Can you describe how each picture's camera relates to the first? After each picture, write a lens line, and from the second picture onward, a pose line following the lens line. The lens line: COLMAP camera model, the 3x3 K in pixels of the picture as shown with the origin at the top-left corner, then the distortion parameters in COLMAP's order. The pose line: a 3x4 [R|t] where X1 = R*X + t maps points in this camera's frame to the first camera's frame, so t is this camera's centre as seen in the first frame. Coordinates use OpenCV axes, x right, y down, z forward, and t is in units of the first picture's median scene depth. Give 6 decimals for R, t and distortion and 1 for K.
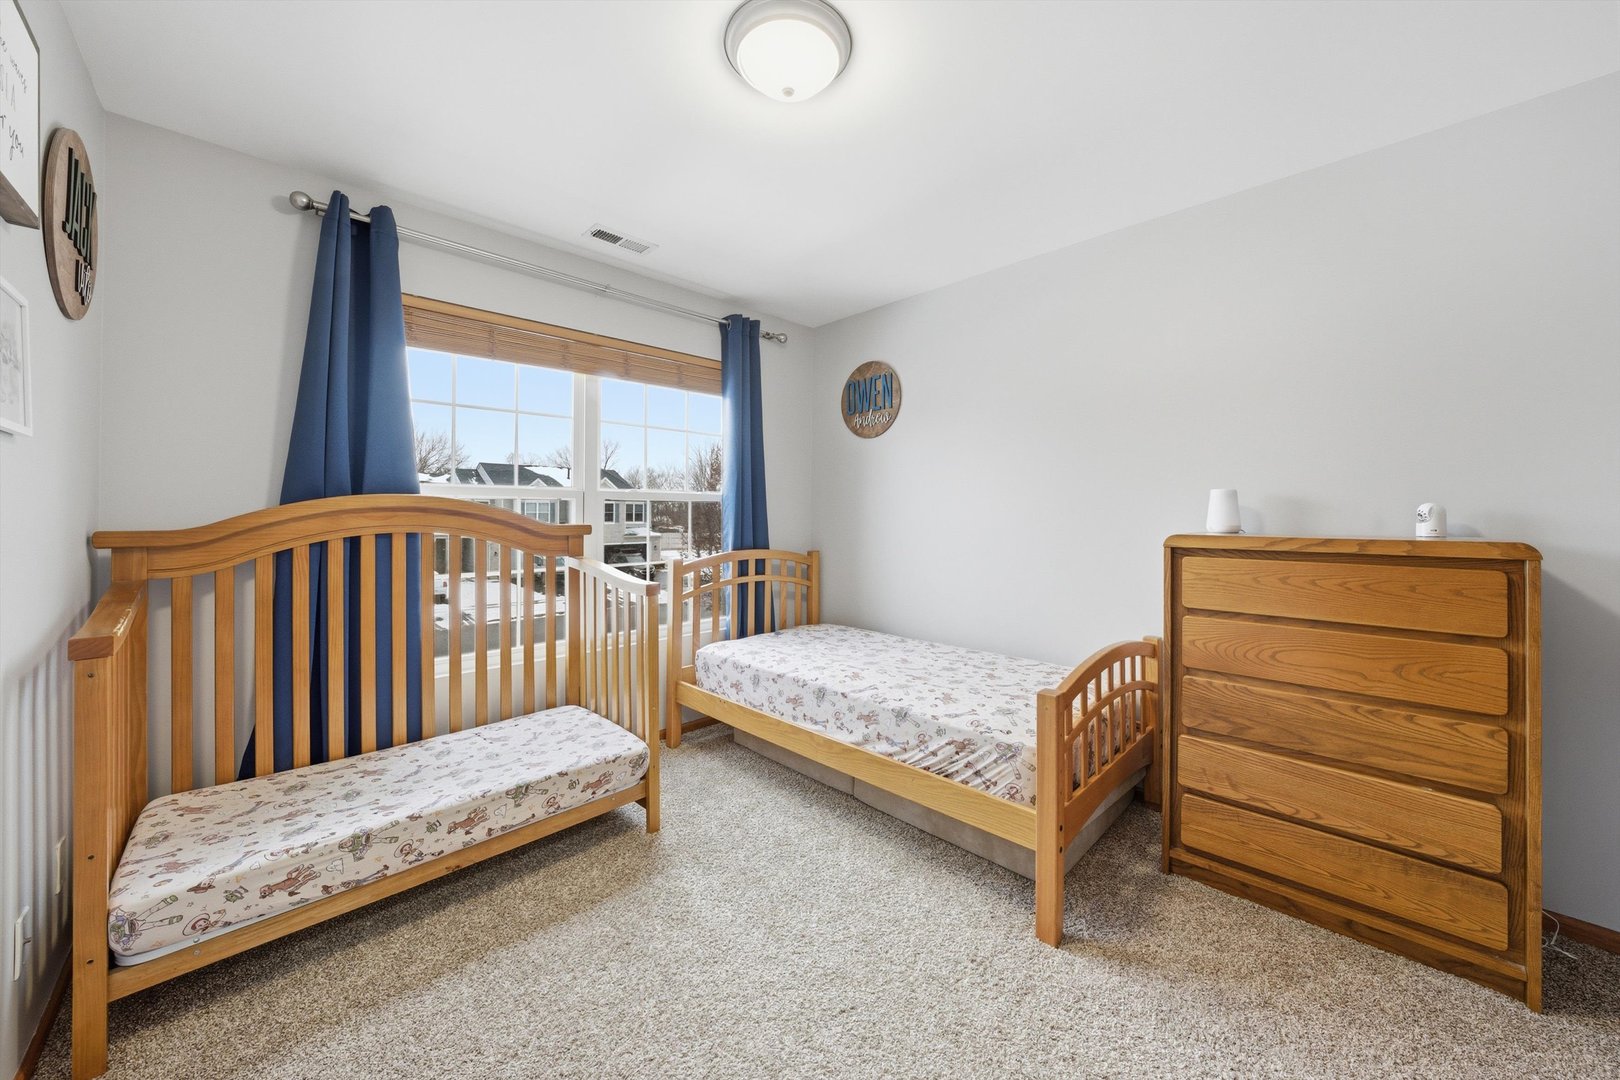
lens RADIAL K [[605.7, 0, 800.2], [0, 605.7, 514.7], [0, 0, 1]] dist [-0.000794, 0.000225]
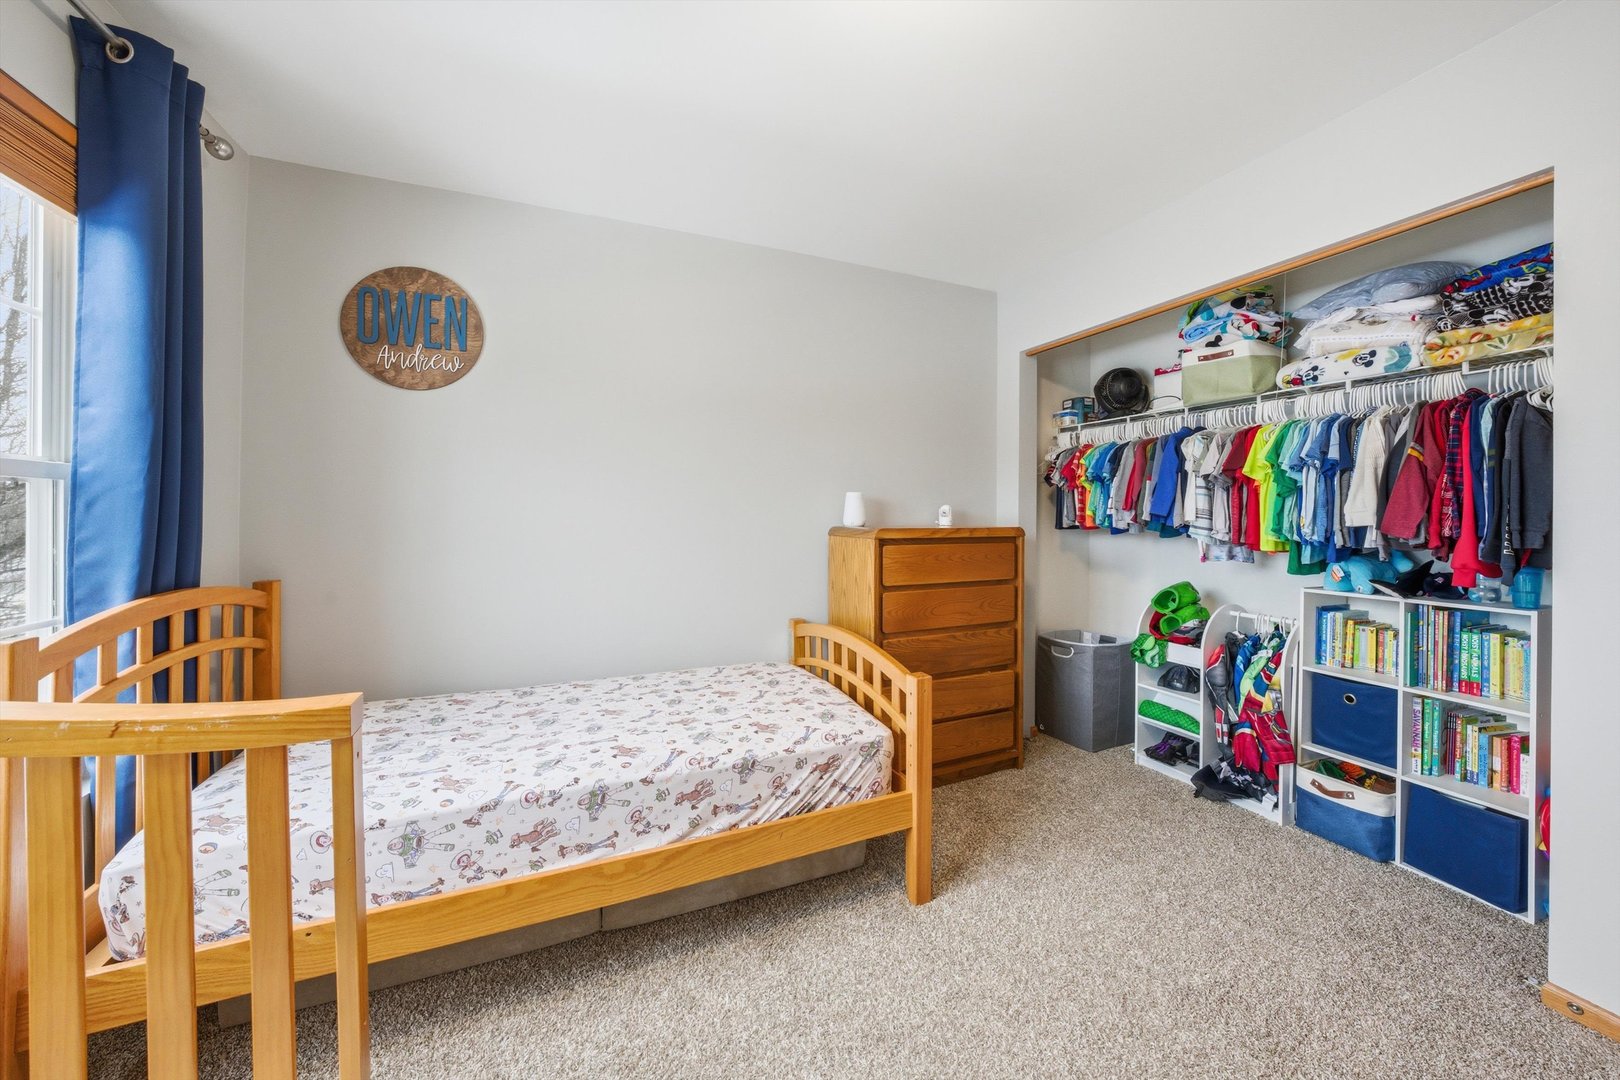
lens RADIAL K [[605.7, 0, 800.2], [0, 605.7, 514.7], [0, 0, 1]] dist [-0.000794, 0.000225]
pose [[0.341037, -0.008216, 0.940014, -0.515409], [-0.001428, 0.999956, 0.009258, -0.005757], [-0.940049, -0.004499, 0.341010, 0.625650]]
